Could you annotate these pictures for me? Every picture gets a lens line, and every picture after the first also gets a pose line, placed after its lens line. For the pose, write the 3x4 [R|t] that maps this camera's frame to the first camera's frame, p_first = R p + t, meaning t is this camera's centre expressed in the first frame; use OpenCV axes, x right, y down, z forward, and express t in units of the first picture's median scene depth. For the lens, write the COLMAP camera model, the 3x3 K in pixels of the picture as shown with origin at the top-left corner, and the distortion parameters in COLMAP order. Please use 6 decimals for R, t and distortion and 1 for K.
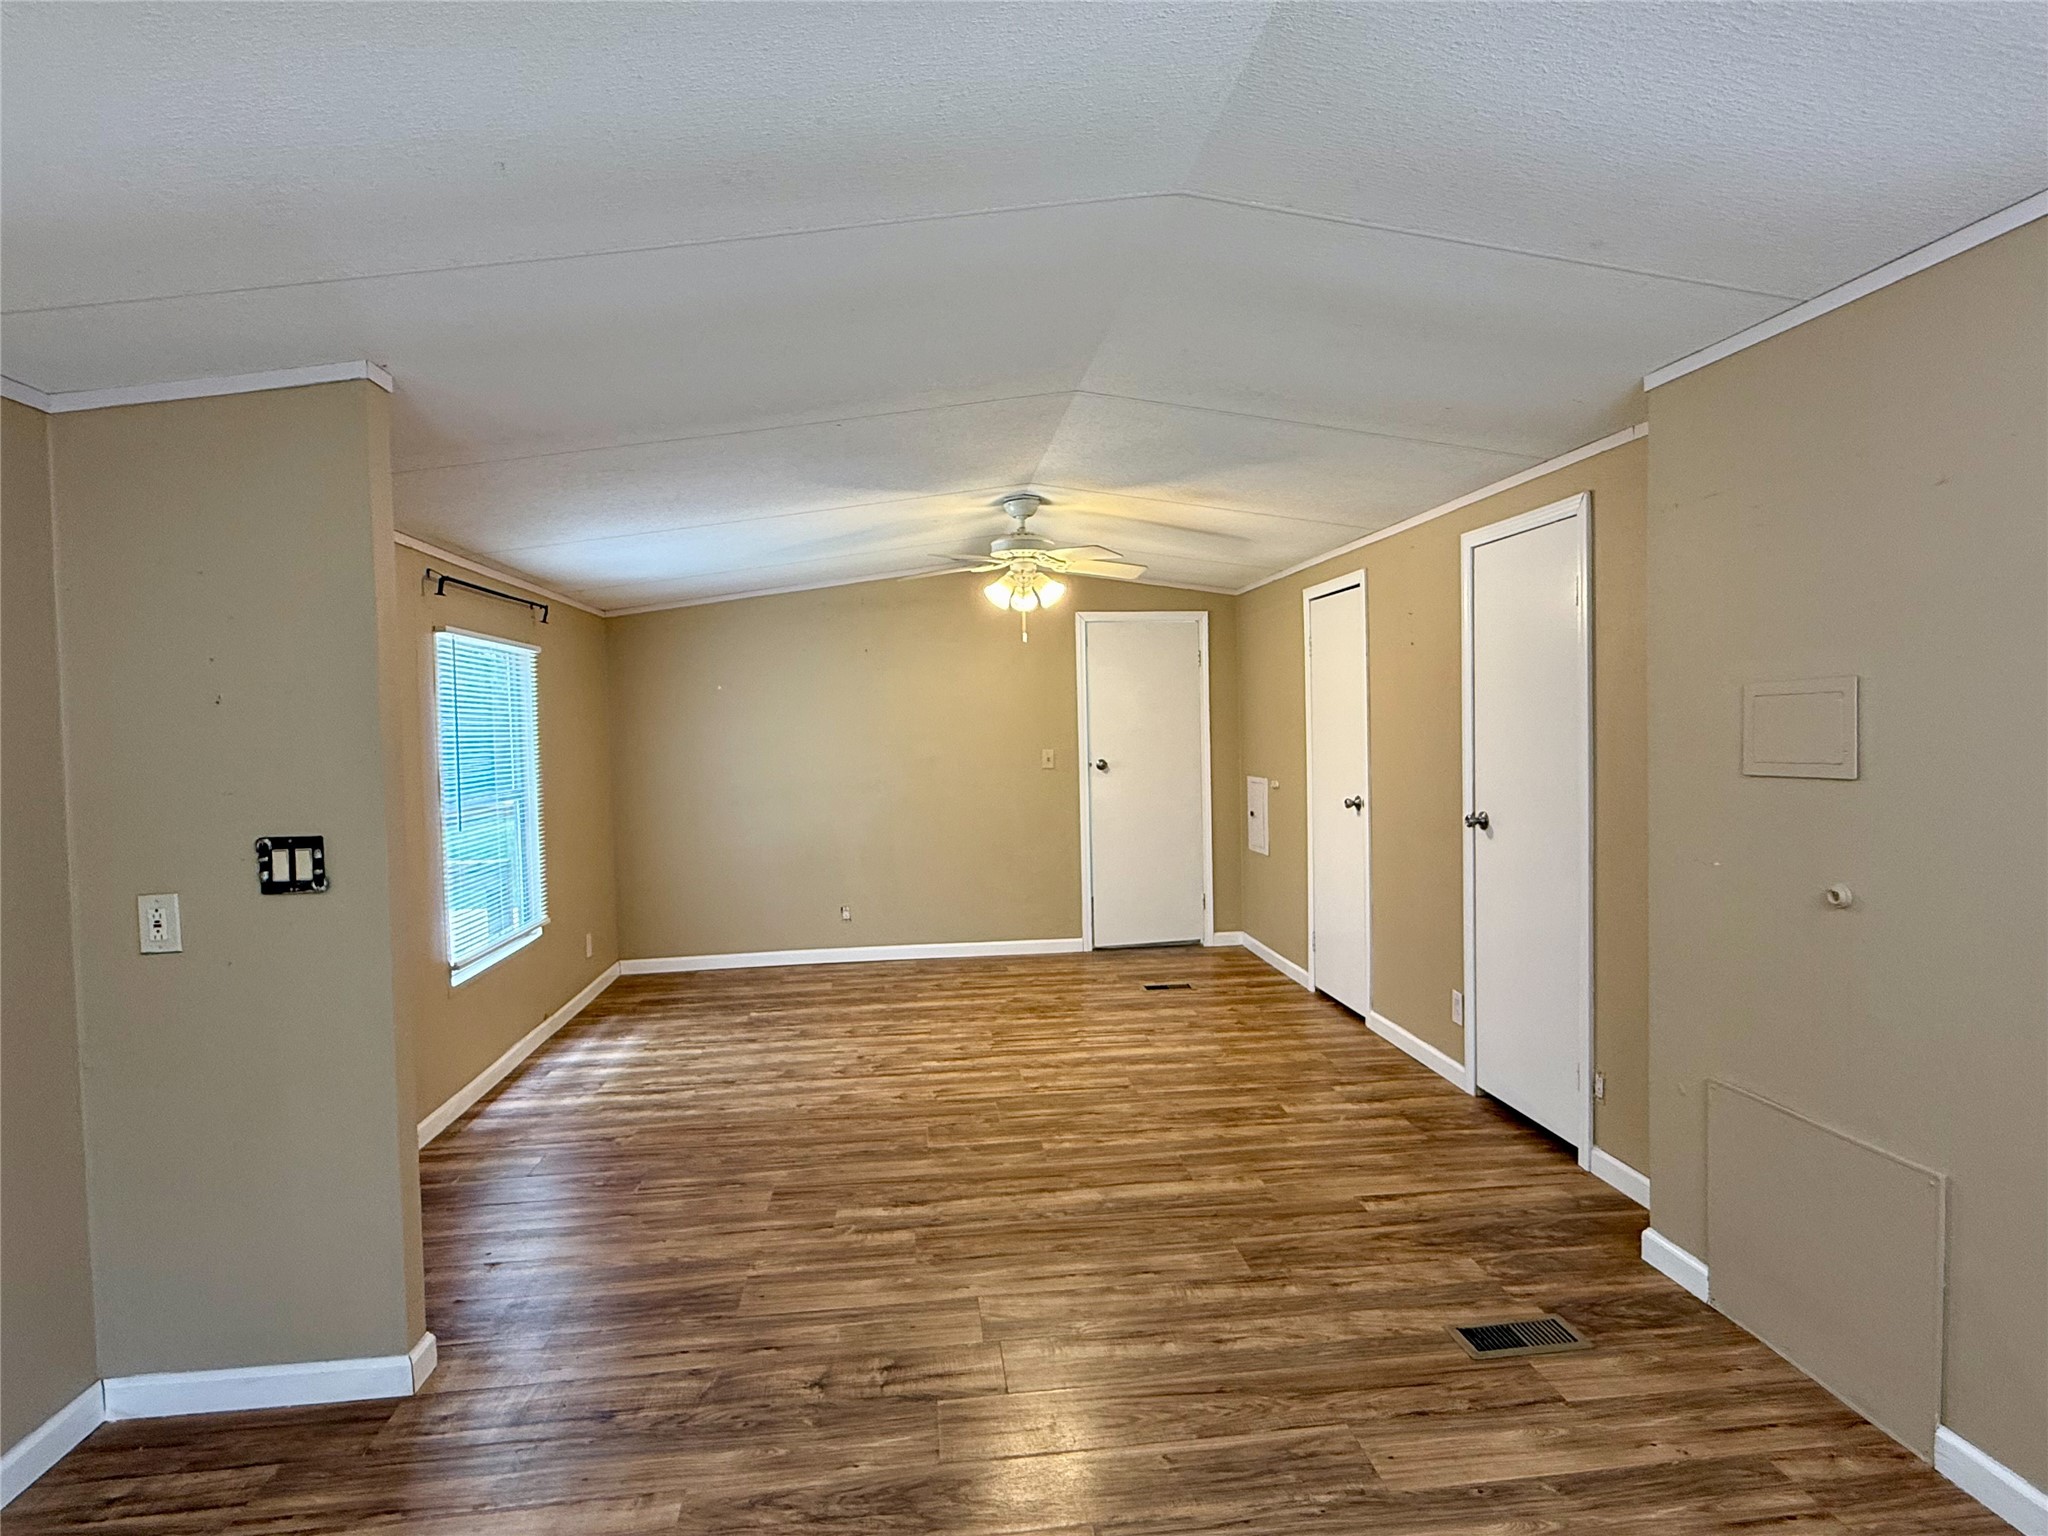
lens RADIAL K [[1084.4, 0, 1016.3], [0, 1084.4, 765.8], [0, 0, 1]] dist [0.002238, -0.000517]
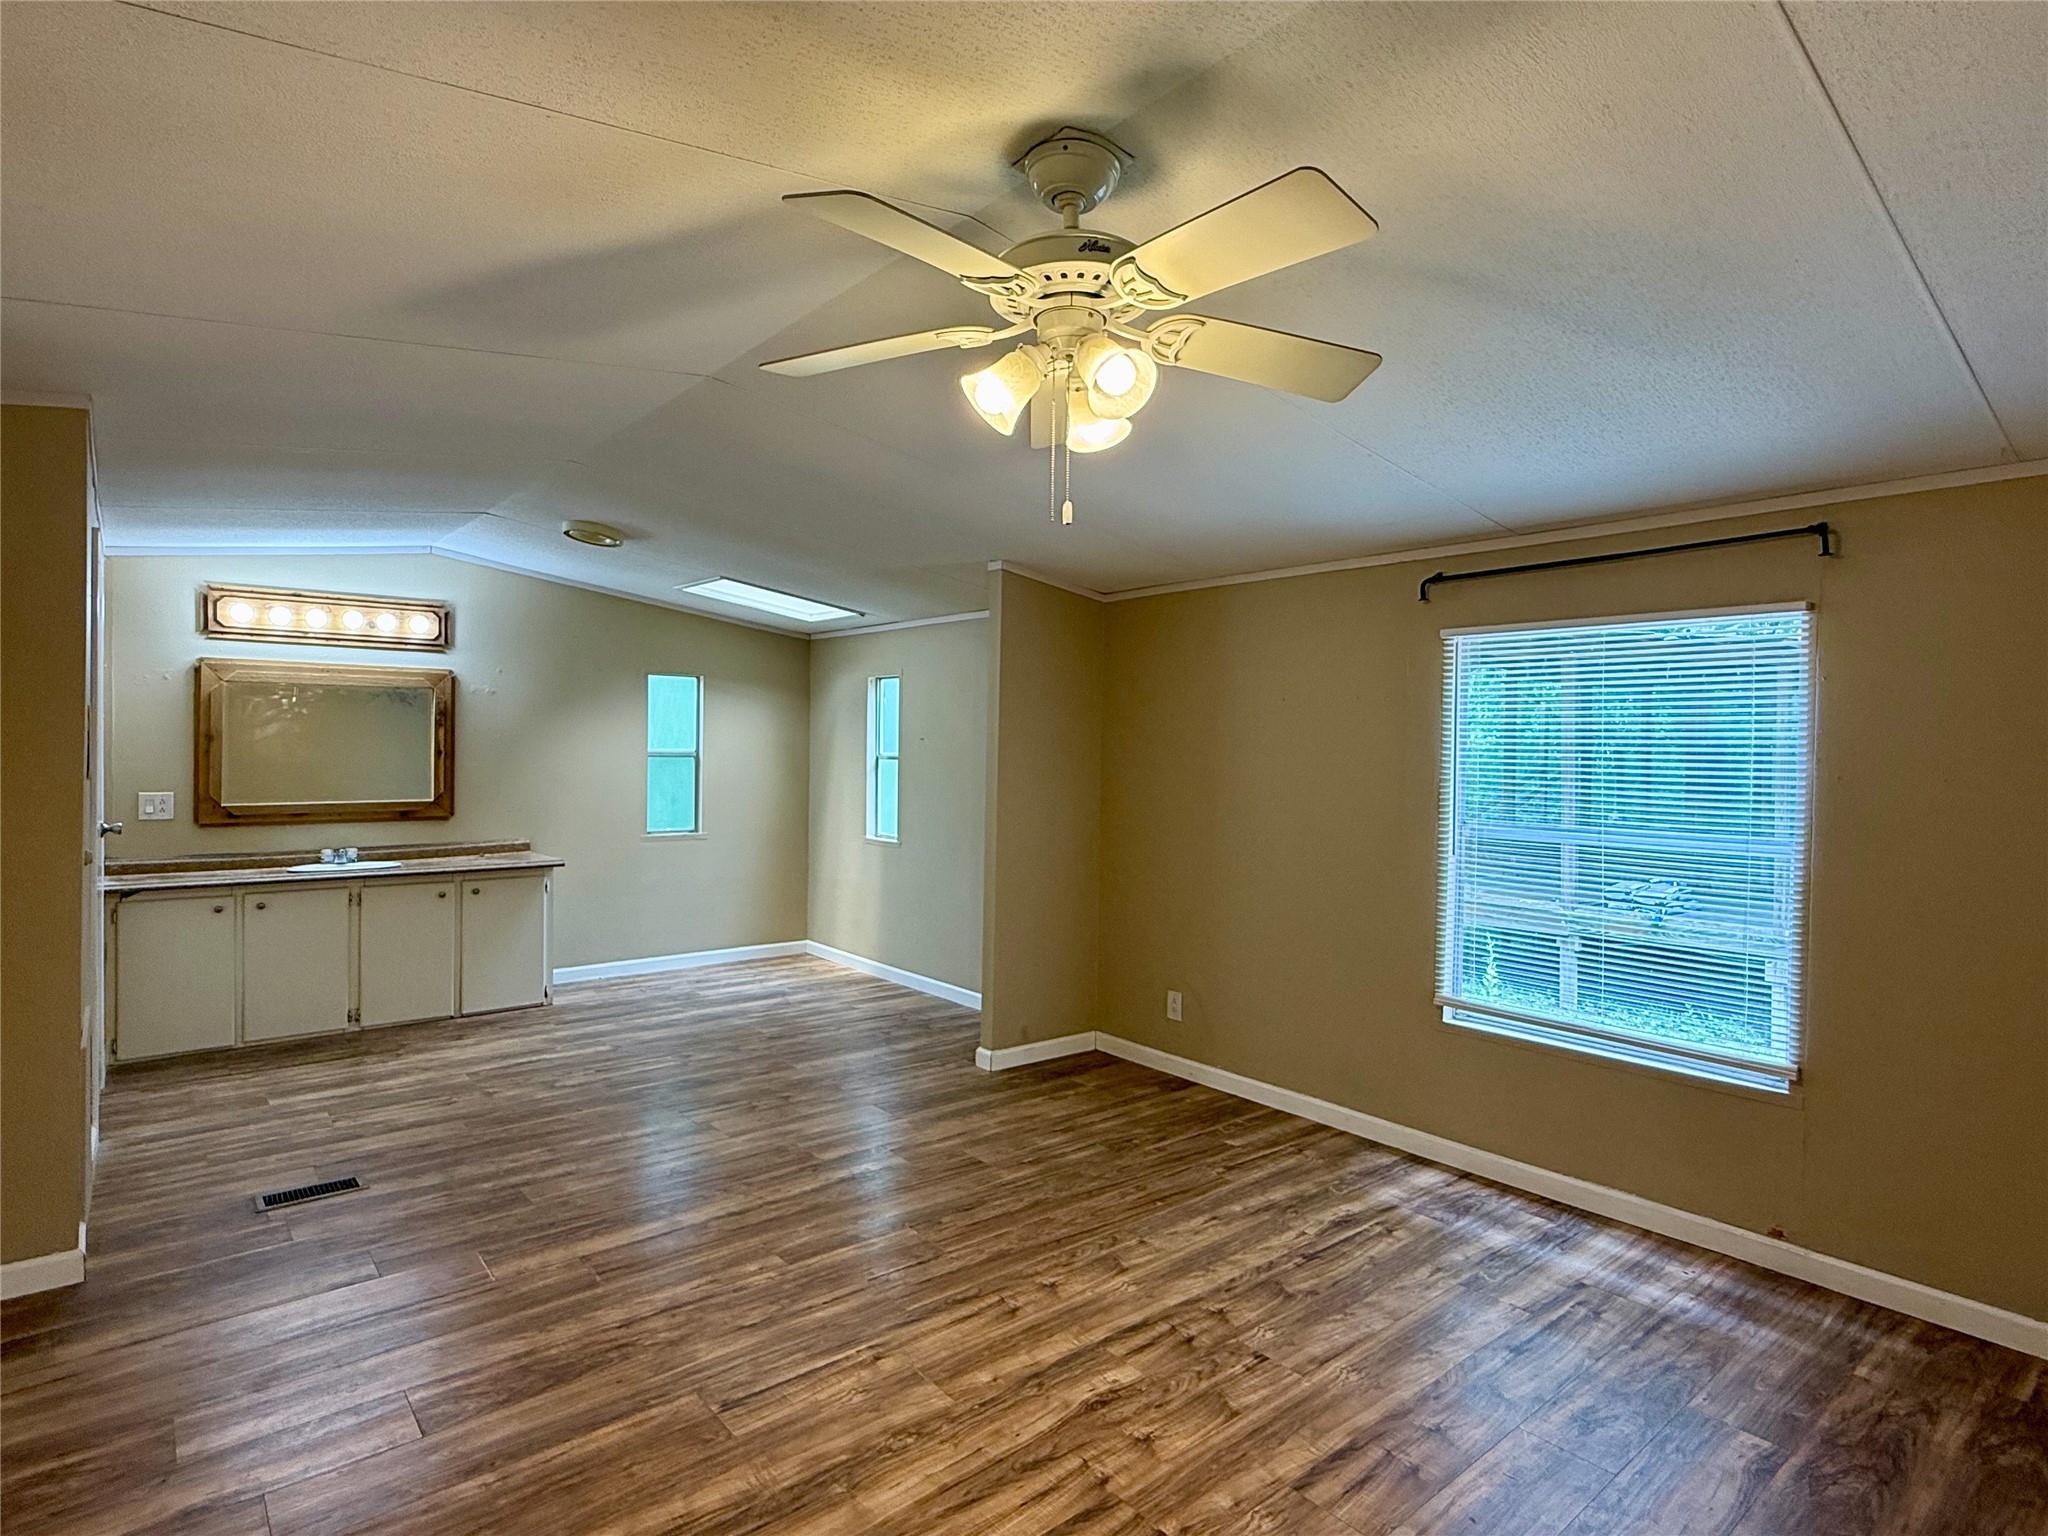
lens RADIAL K [[1084.4, 0, 1025.7], [0, 1084.4, 755.6], [0, 0, 1]] dist [0.002238, -0.000517]
pose [[-0.832160, 0.011247, -0.554422, 0.272919], [-0.018725, 0.998654, 0.048364, -0.057145], [0.554220, 0.050628, -0.830829, 1.513673]]
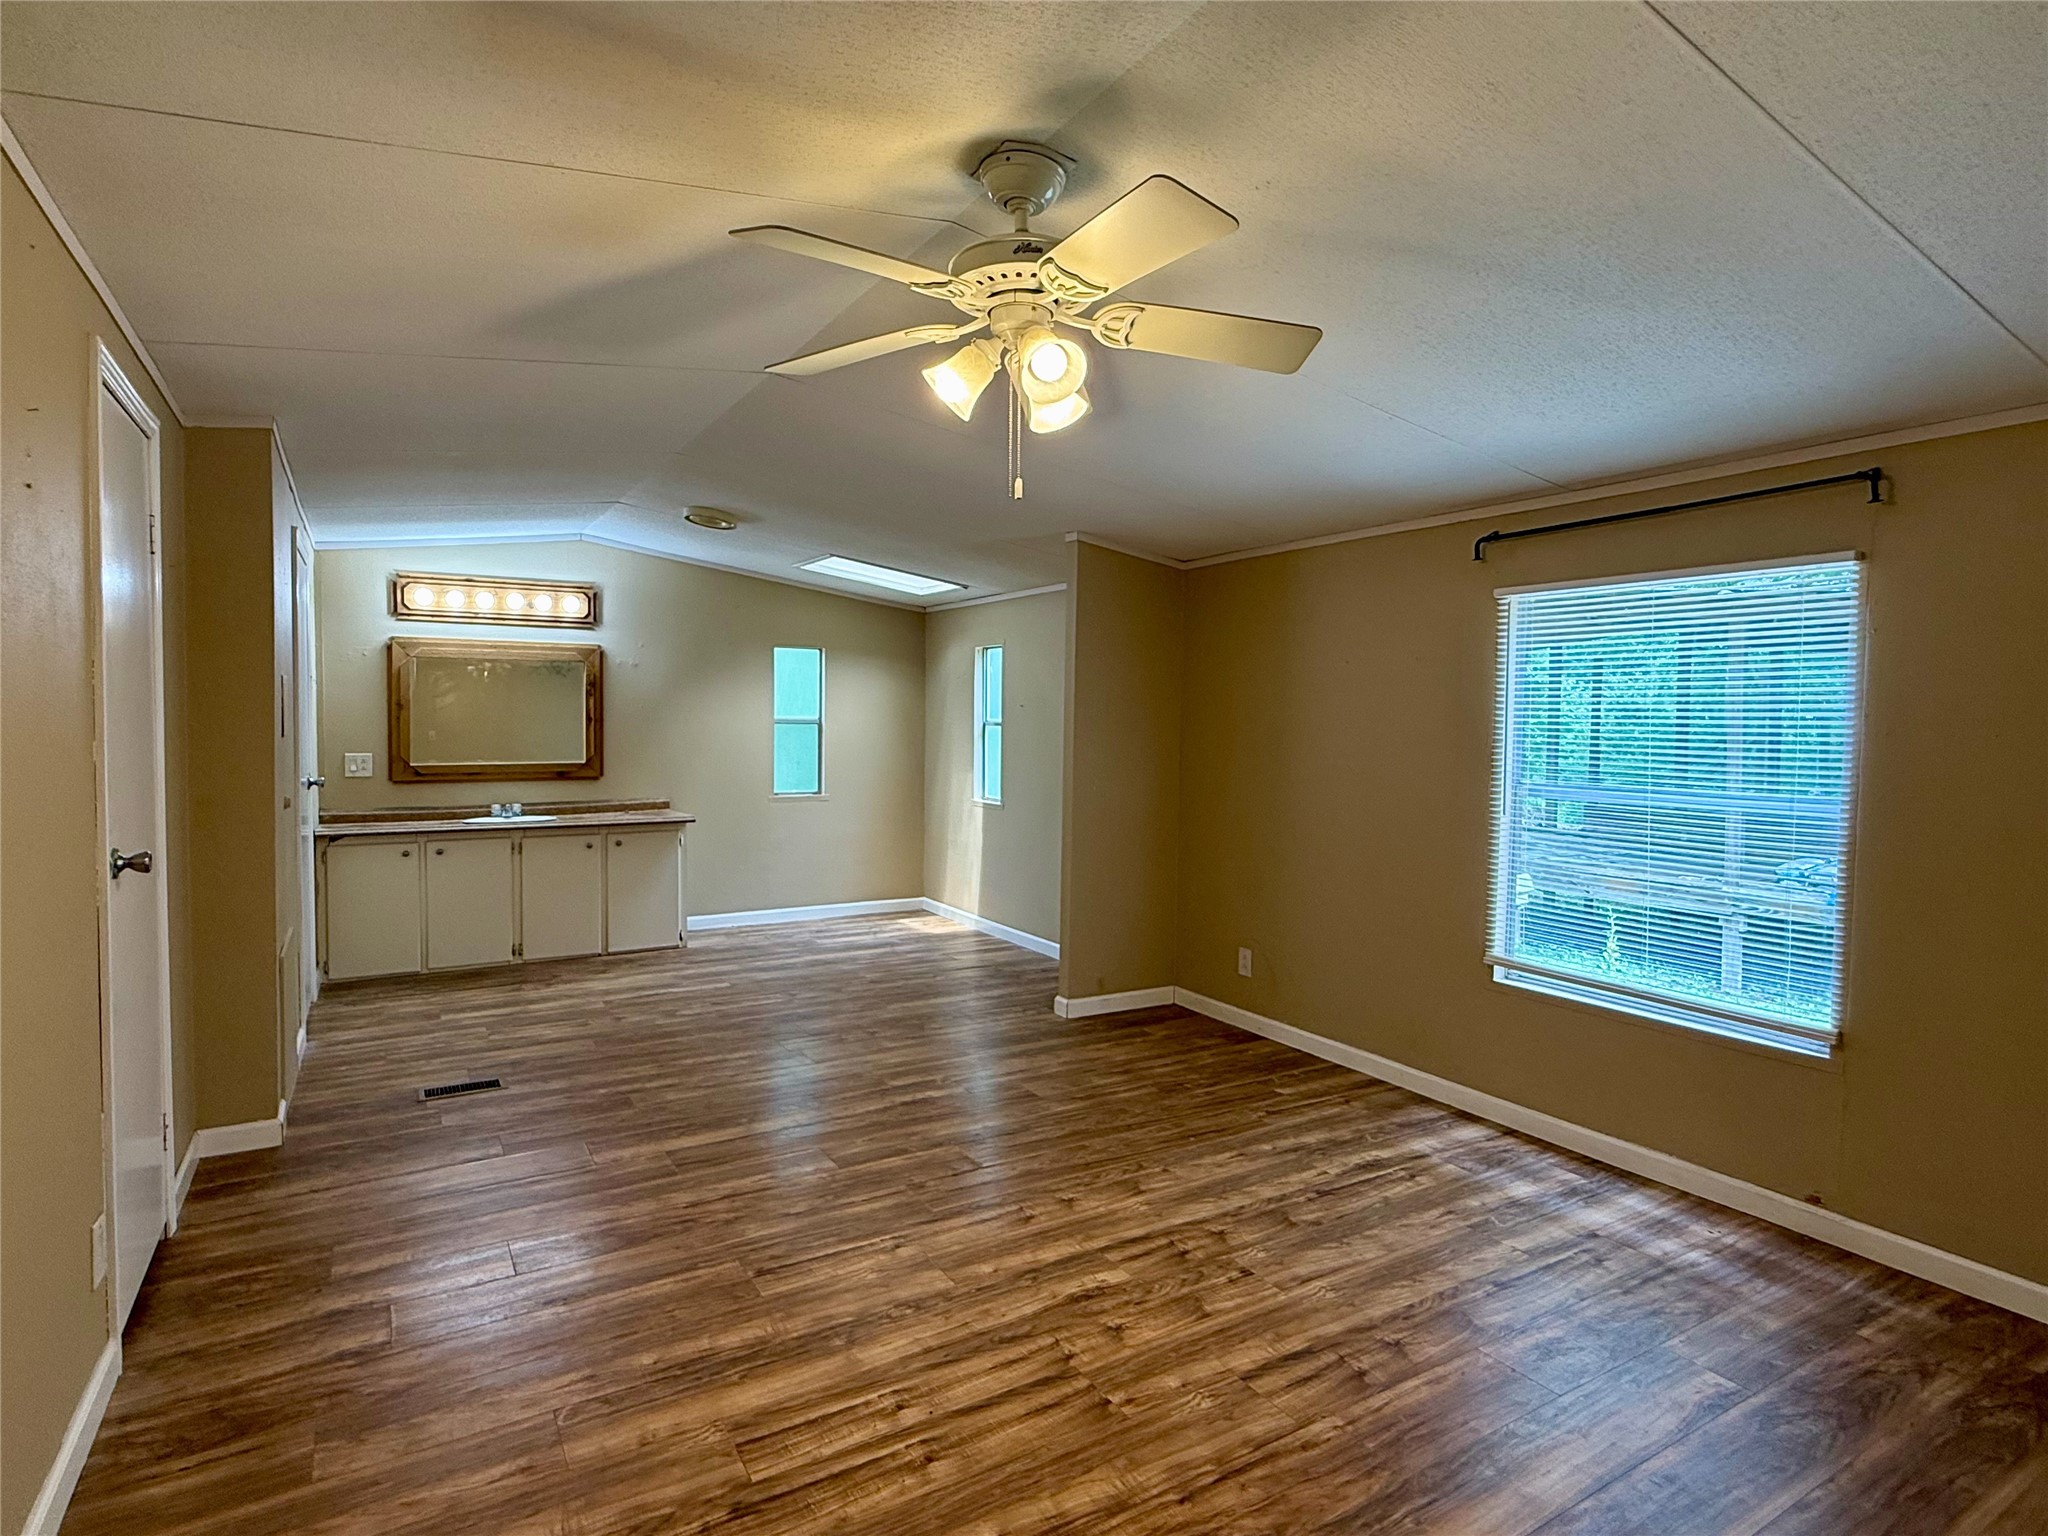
lens RADIAL K [[1084.4, 0, 1022.5], [0, 1084.4, 755.4], [0, 0, 1]] dist [0.002238, -0.000517]
pose [[-0.906910, 0.022823, -0.420707, 0.220530], [-0.009853, 0.997110, 0.075332, -0.051148], [0.421210, 0.072465, -0.904064, 1.606531]]
